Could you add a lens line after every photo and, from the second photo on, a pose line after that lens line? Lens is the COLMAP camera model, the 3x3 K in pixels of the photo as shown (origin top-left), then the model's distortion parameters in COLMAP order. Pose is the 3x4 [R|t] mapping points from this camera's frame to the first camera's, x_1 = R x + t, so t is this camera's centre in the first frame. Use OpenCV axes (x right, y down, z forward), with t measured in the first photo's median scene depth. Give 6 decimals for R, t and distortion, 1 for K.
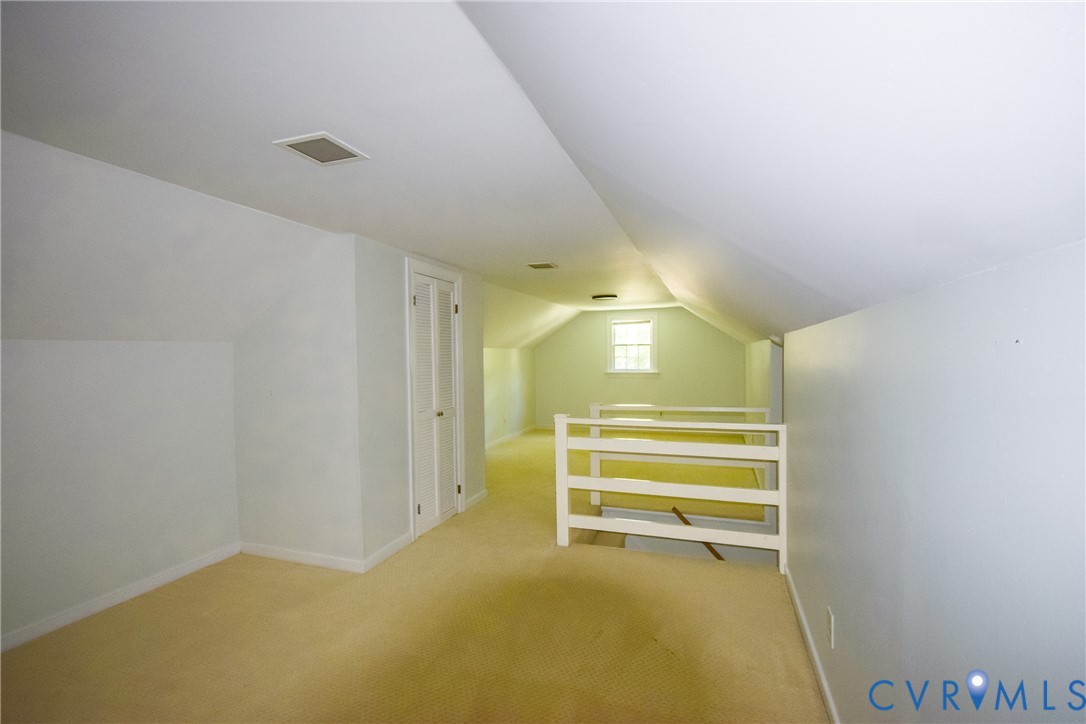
lens RADIAL K [[475.1, 0, 547.0], [0, 475.1, 366.5], [0, 0, 1]] dist [-0.002919, 0.000070]
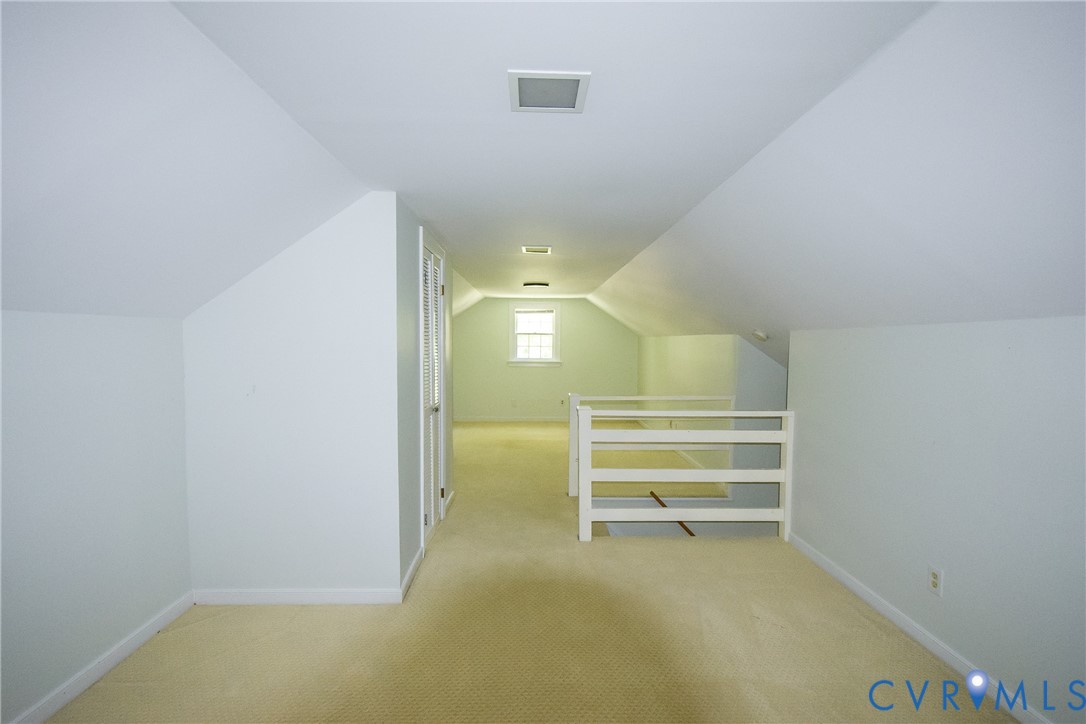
lens RADIAL K [[482.7, 0, 546.5], [0, 482.7, 372.3], [0, 0, 1]] dist [0.019344, -0.008321]
pose [[0.937306, -0.001586, 0.348504, -0.323255], [-0.011241, 0.999332, 0.034780, -0.002388], [-0.348326, -0.036517, 0.936662, 0.088756]]
